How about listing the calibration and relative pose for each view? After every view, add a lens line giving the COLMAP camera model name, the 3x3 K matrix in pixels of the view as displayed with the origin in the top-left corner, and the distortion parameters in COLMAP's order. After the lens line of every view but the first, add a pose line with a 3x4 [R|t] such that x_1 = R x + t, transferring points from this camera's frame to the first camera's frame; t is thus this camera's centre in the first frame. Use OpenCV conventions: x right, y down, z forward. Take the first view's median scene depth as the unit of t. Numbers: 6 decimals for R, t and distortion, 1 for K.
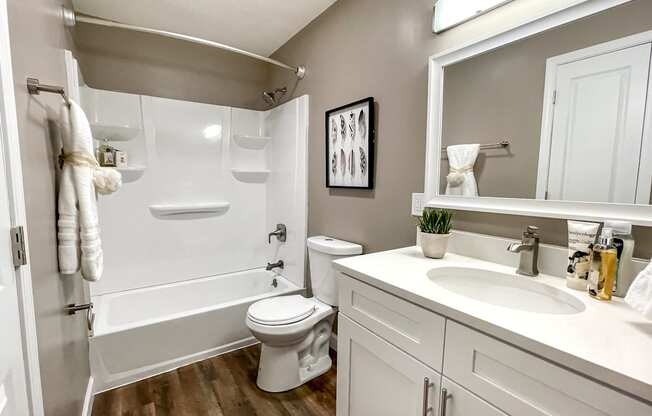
lens RADIAL K [[270.5, 0, 323.6], [0, 270.5, 202.9], [0, 0, 1]] dist [-0.001902, -0.000225]
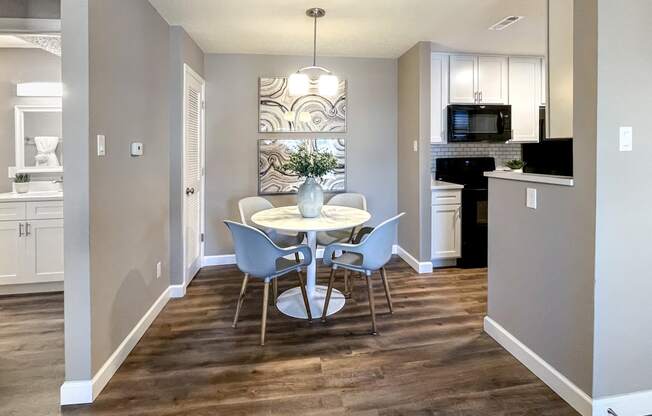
lens RADIAL K [[320.2, 0, 329.1], [0, 320.2, 147.5], [0, 0, 1]] dist [0.003475, 0.000596]
pose [[0.429741, -0.007158, 0.902924, -0.501789], [0.097237, 0.994520, -0.038395, 0.086536], [-0.897701, 0.104297, 0.428082, -1.363480]]
